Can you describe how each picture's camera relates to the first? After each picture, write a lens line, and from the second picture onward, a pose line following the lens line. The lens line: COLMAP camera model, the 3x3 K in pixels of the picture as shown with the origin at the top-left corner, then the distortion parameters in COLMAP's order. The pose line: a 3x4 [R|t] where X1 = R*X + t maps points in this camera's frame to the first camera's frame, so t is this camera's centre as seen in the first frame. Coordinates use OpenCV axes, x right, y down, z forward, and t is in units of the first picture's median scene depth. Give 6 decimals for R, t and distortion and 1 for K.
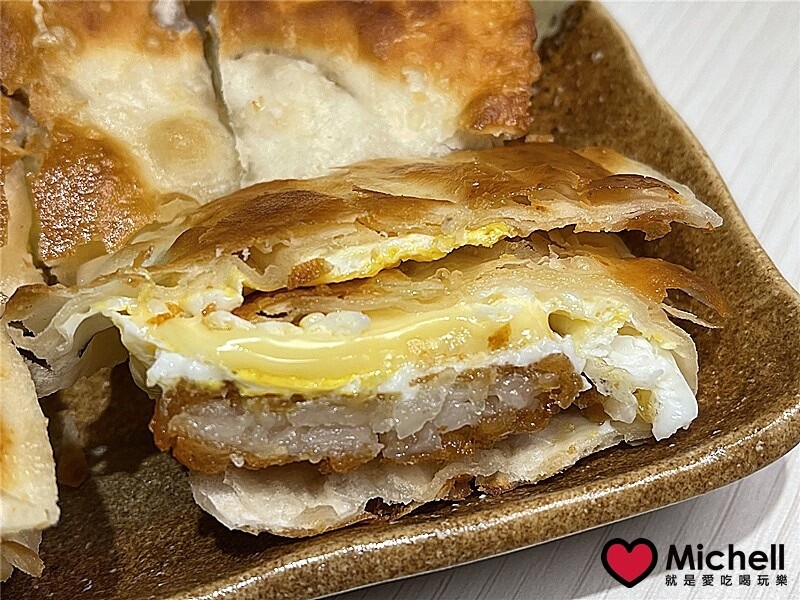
lens RADIAL K [[1181.6, 0, 399.6], [0, 1181.6, 288.7], [0, 0, 1]] dist [0.227618, -1.465551]
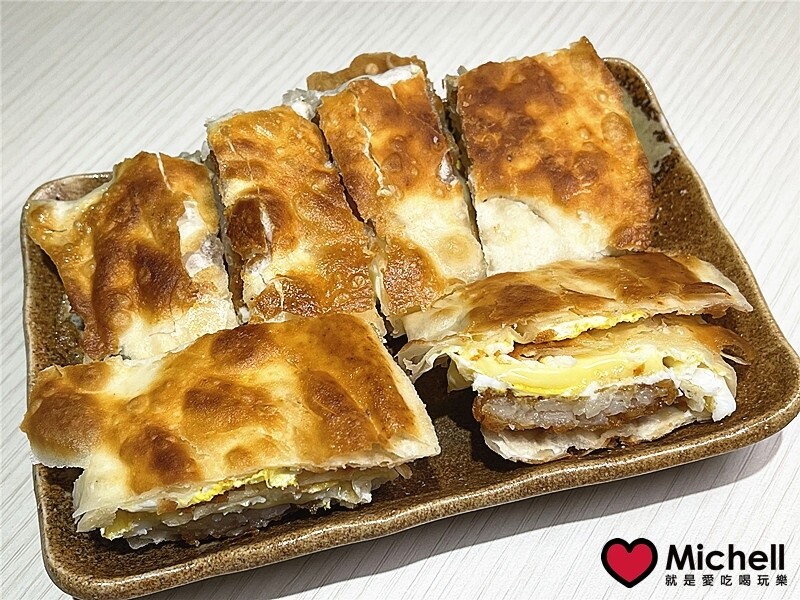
lens RADIAL K [[1172.4, 0, 360.5], [0, 1172.4, 301.3], [0, 0, 1]] dist [0.070709, -0.505110]
pose [[0.998150, 0.026764, -0.054594, -0.267348], [-0.023100, 0.997507, 0.066680, -0.187048], [0.056243, -0.065296, 0.996280, -0.955730]]
